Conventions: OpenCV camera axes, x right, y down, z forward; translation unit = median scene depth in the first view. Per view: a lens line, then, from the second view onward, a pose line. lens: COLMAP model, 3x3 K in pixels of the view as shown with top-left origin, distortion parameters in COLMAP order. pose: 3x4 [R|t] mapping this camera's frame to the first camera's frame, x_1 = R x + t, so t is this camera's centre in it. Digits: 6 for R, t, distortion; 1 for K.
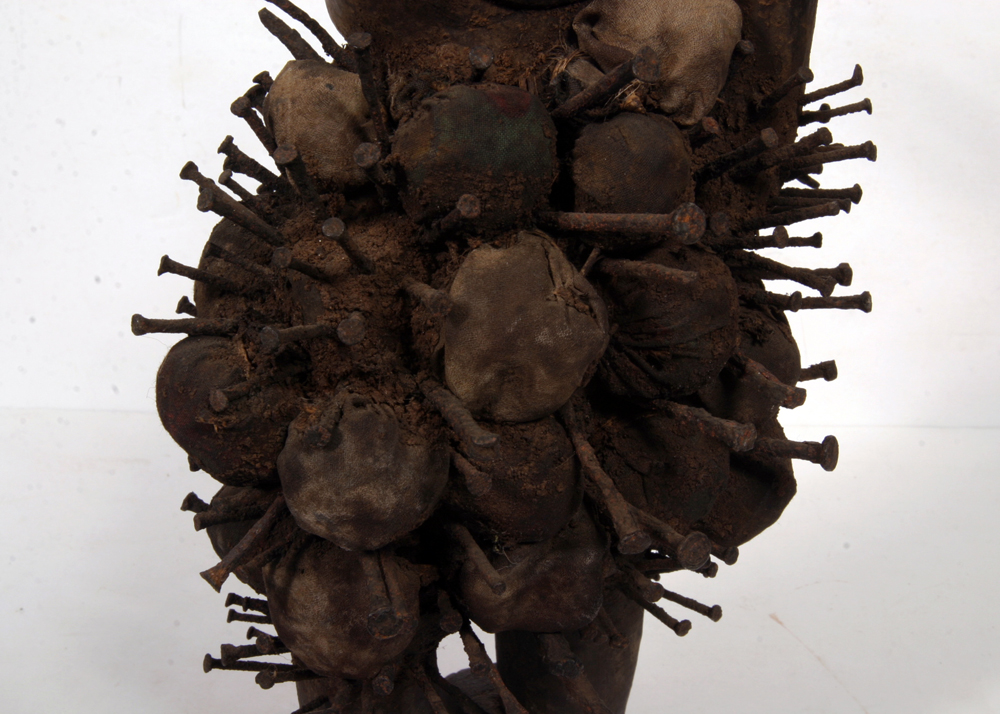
lens RADIAL K [[1357.5, 0, 501.6], [0, 1357.5, 357.5], [0, 0, 1]] dist [-0.036817, 0.000000]
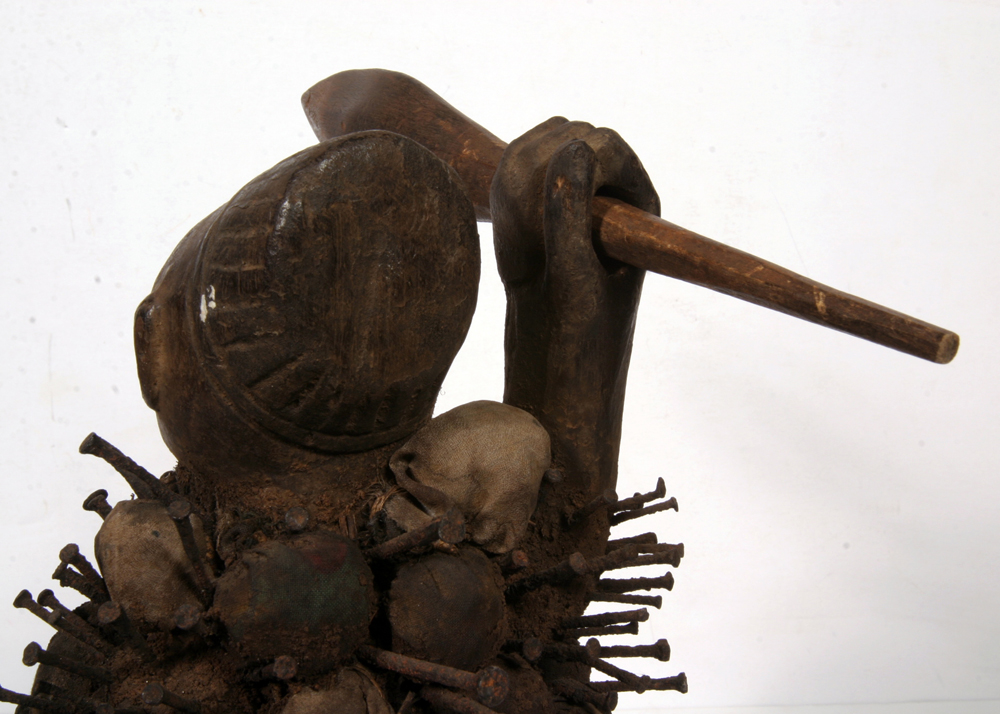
lens RADIAL K [[1289.1, 0, 498.3], [0, 1289.1, 356.5], [0, 0, 1]] dist [-0.016678, 0.000000]
pose [[0.996908, -0.017304, 0.076655, 0.062134], [0.026577, 0.992217, -0.121648, -0.205594], [-0.073953, 0.123309, 0.989609, -0.019362]]
